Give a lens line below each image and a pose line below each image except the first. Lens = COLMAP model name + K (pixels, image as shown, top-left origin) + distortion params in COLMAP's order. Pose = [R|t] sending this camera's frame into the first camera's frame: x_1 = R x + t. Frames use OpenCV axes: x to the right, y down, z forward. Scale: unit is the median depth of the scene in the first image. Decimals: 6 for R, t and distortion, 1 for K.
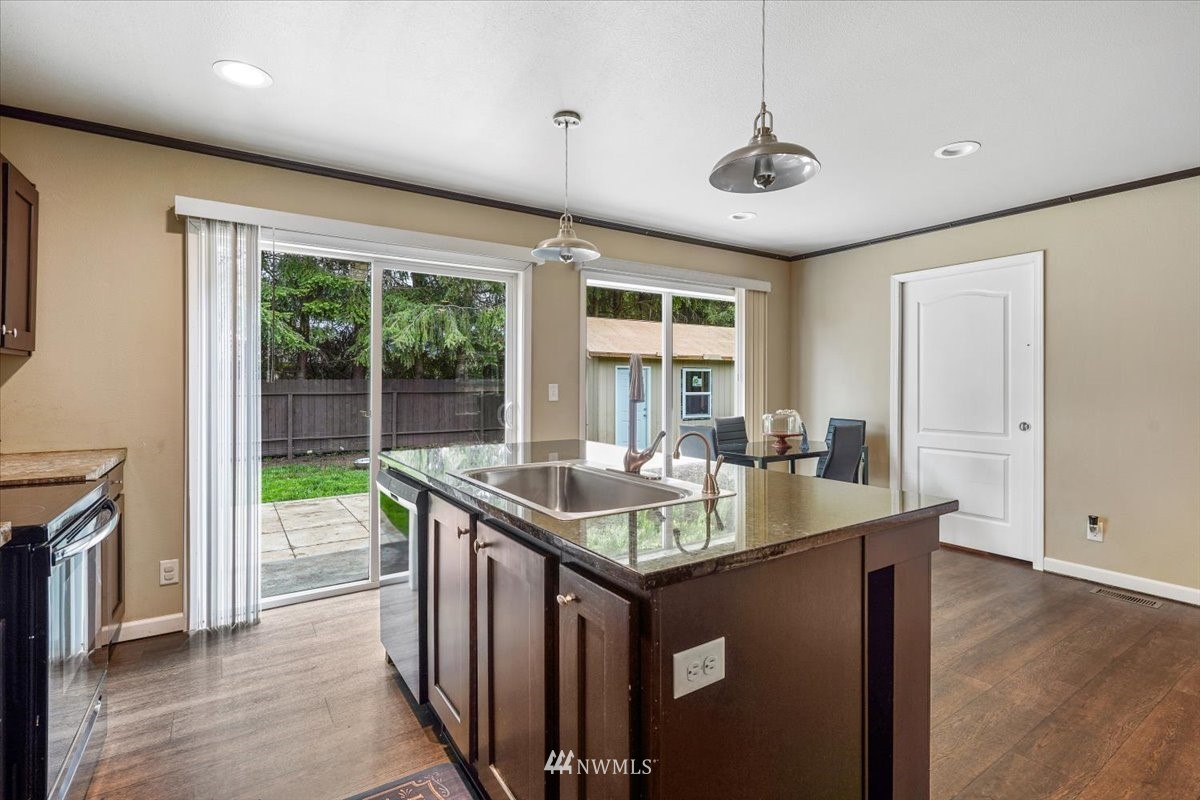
lens RADIAL K [[560.0, 0, 597.5], [0, 560.0, 376.2], [0, 0, 1]] dist [-0.001418, 0.000112]
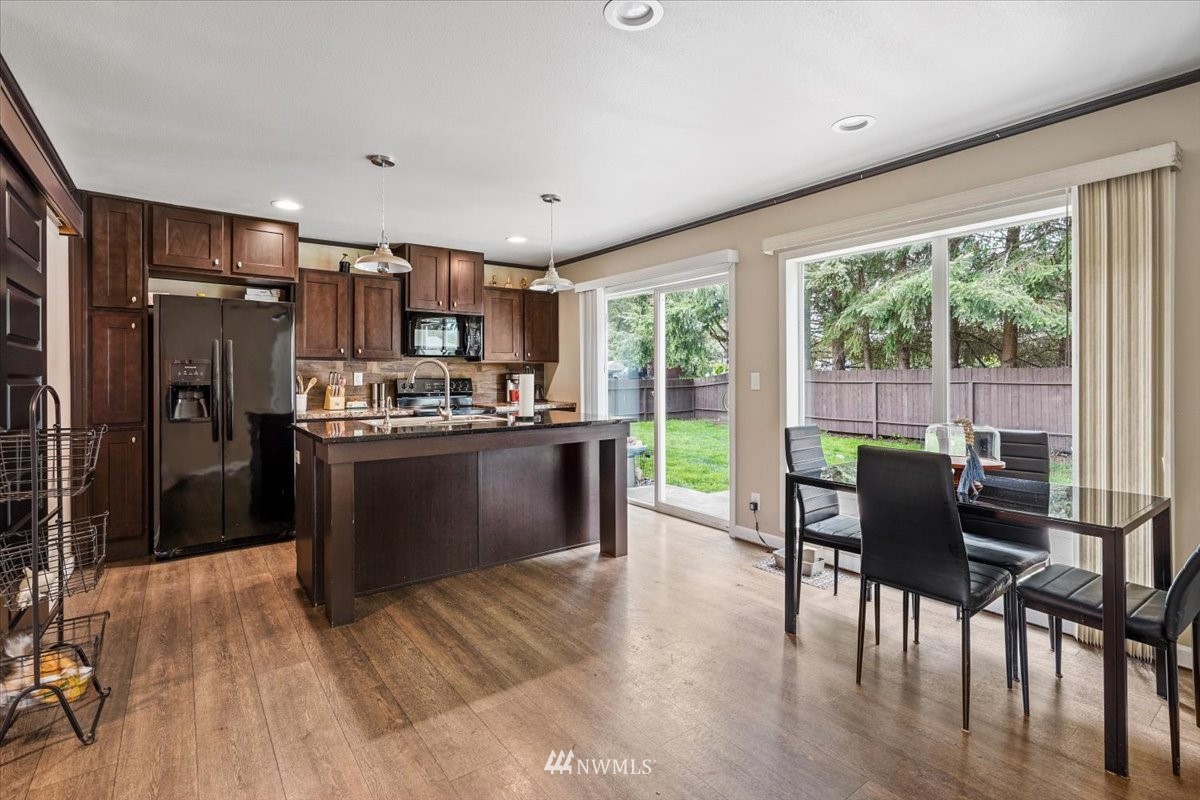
lens RADIAL K [[560.0, 0, 597.5], [0, 560.0, 376.2], [0, 0, 1]] dist [-0.001418, 0.000112]
pose [[0.056098, 0.003854, -0.998418, 0.978421], [0.013617, 0.999897, 0.004625, 0.011677], [0.998332, -0.013855, 0.056040, 0.690496]]
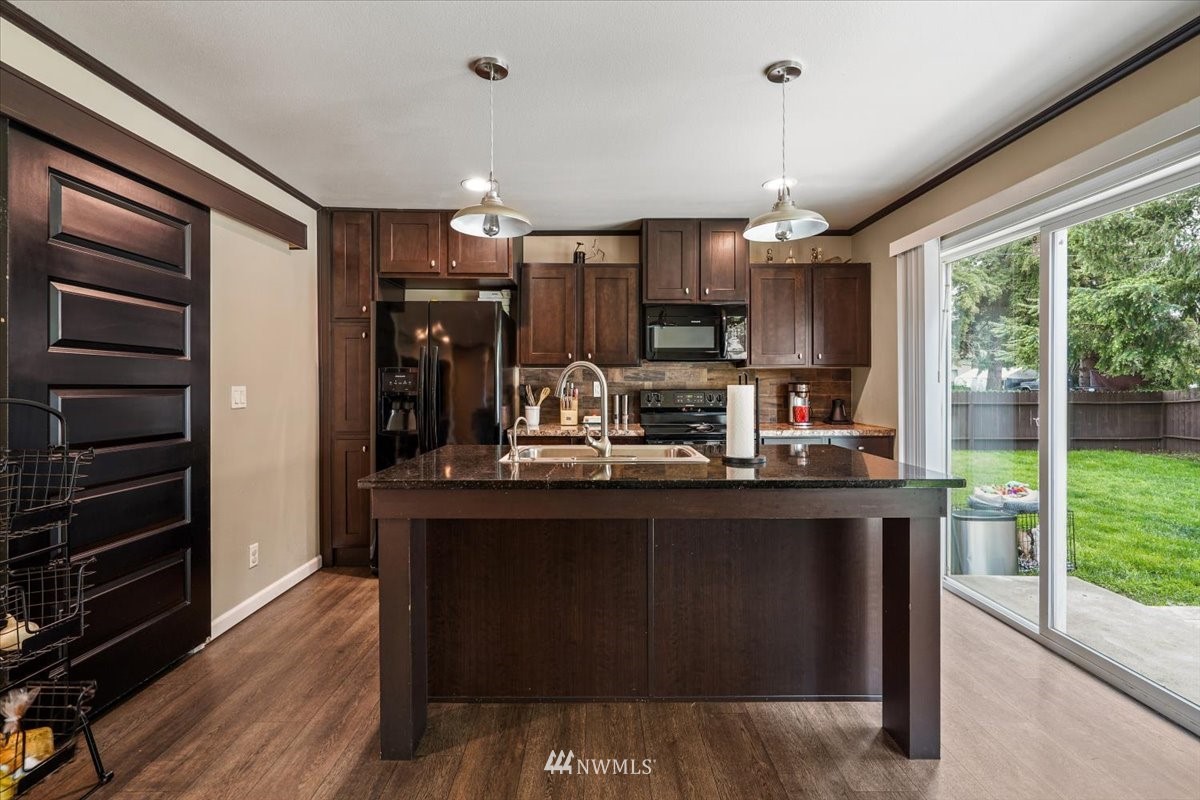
lens RADIAL K [[557.4, 0, 600.3], [0, 557.4, 384.8], [0, 0, 1]] dist [-0.003532, 0.000868]
pose [[-0.538591, 0.001937, -0.842565, 0.531339], [0.009843, 0.999944, -0.003993, 0.012047], [0.842510, -0.010443, -0.538580, 0.814514]]
